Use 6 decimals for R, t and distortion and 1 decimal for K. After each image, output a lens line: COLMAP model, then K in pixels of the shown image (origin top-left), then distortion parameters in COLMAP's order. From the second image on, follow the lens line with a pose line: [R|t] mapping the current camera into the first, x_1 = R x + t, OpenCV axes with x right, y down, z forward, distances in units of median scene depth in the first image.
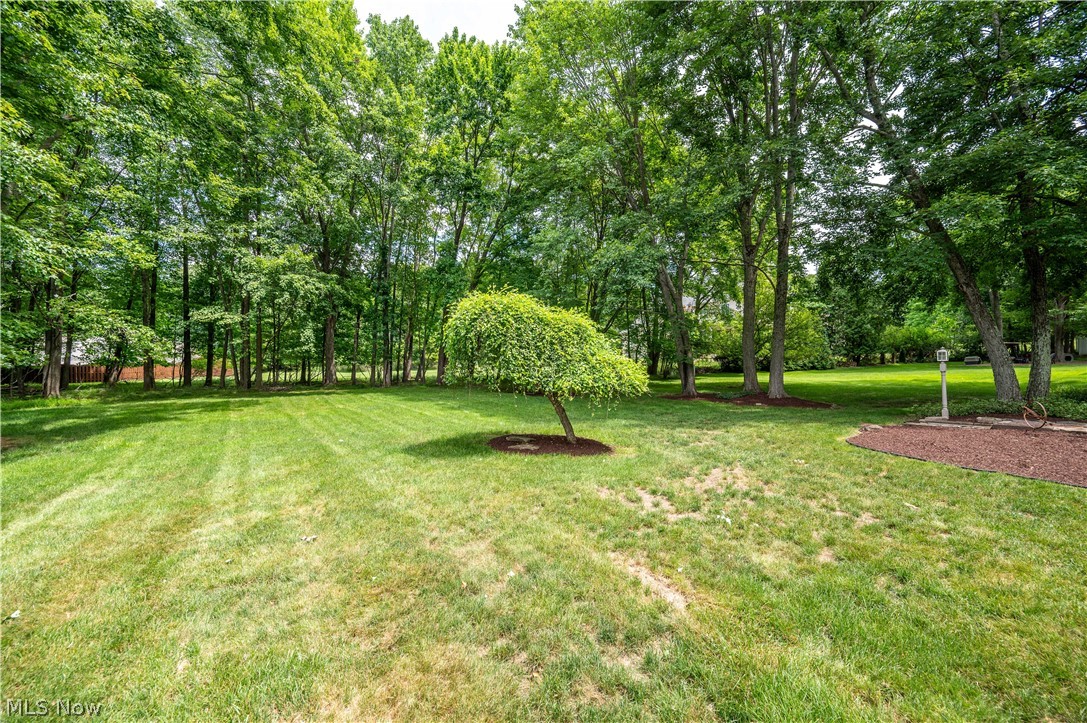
lens RADIAL K [[426.5, 0, 547.7], [0, 426.5, 365.7], [0, 0, 1]] dist [-0.007233, 0.000562]
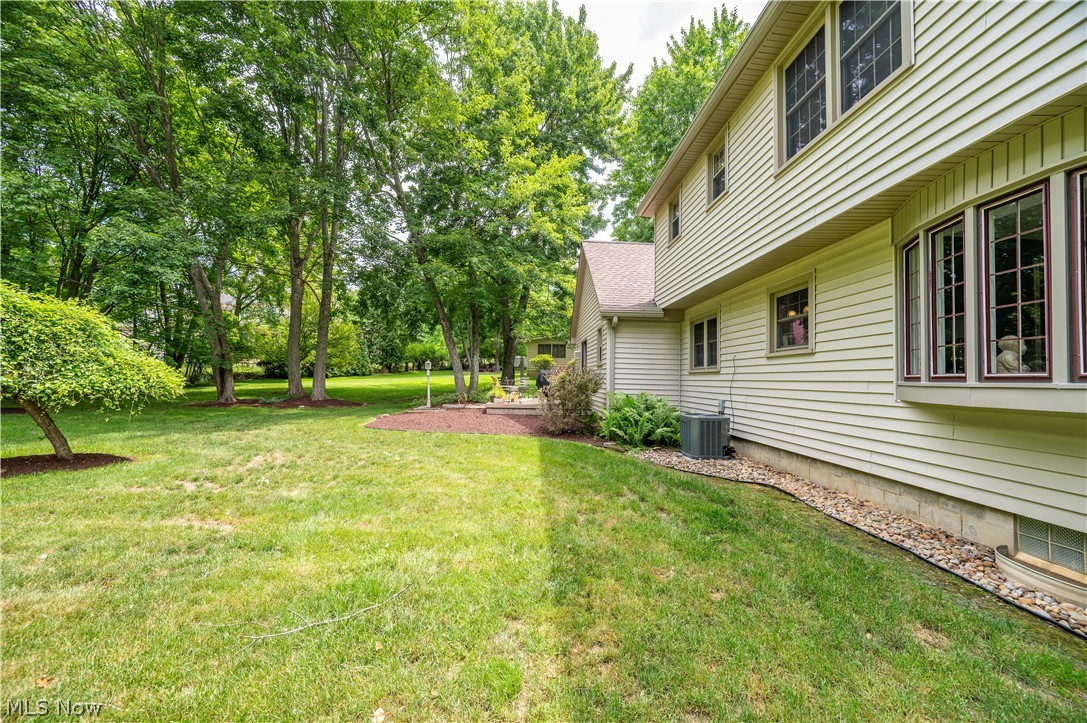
lens RADIAL K [[426.5, 0, 548.1], [0, 426.5, 367.2], [0, 0, 1]] dist [-0.007233, 0.000562]
pose [[0.562808, 0.021419, 0.826310, -0.046864], [-0.011029, 0.999770, -0.018403, 0.002692], [-0.826514, 0.001245, 0.562914, -0.118578]]
